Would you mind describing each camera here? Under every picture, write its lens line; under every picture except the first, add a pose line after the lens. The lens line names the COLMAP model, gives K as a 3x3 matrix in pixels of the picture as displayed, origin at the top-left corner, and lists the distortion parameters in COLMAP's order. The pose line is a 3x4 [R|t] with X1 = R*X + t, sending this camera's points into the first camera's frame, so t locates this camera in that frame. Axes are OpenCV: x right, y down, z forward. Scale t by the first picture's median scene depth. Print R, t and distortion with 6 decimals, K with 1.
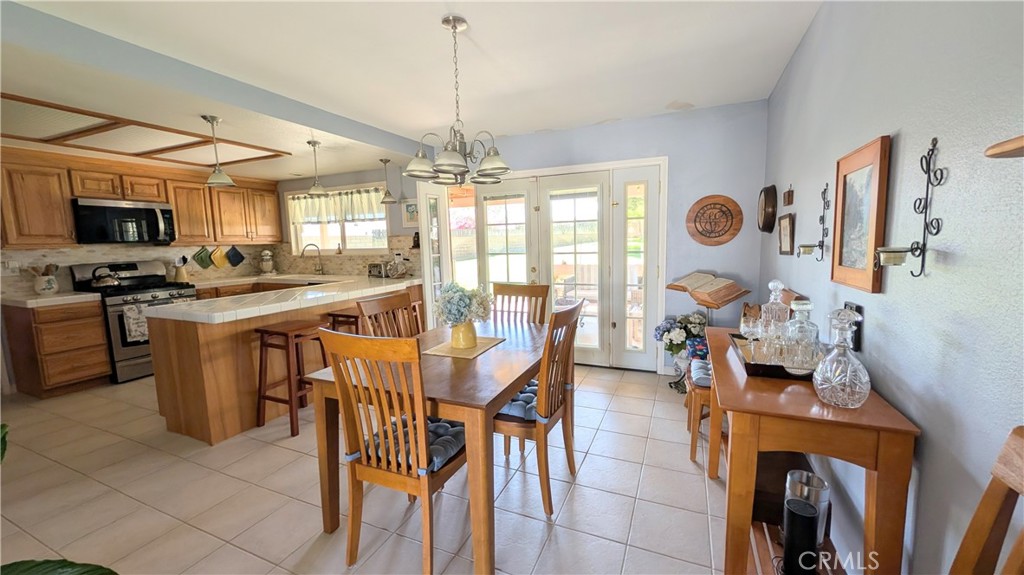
lens RADIAL K [[393.3, 0, 515.6], [0, 393.3, 284.1], [0, 0, 1]] dist [-0.001053, 0.000440]
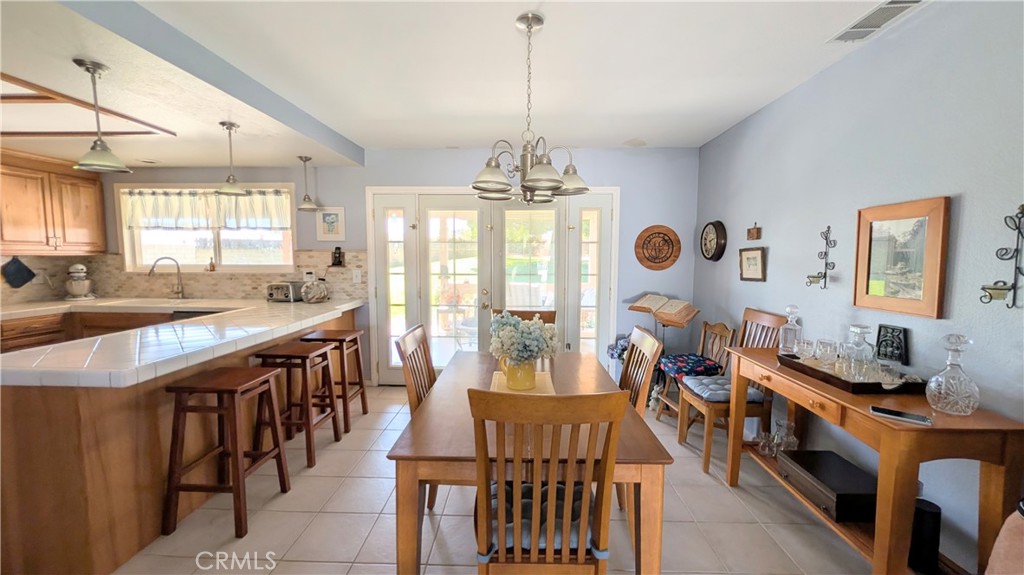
lens RADIAL K [[393.3, 0, 515.6], [0, 393.3, 284.9], [0, 0, 1]] dist [-0.001053, 0.000440]
pose [[0.926229, -0.000188, 0.376962, -0.215254], [0.014866, 0.999240, -0.036029, -0.015844], [-0.376669, 0.038975, 0.925528, 0.088002]]
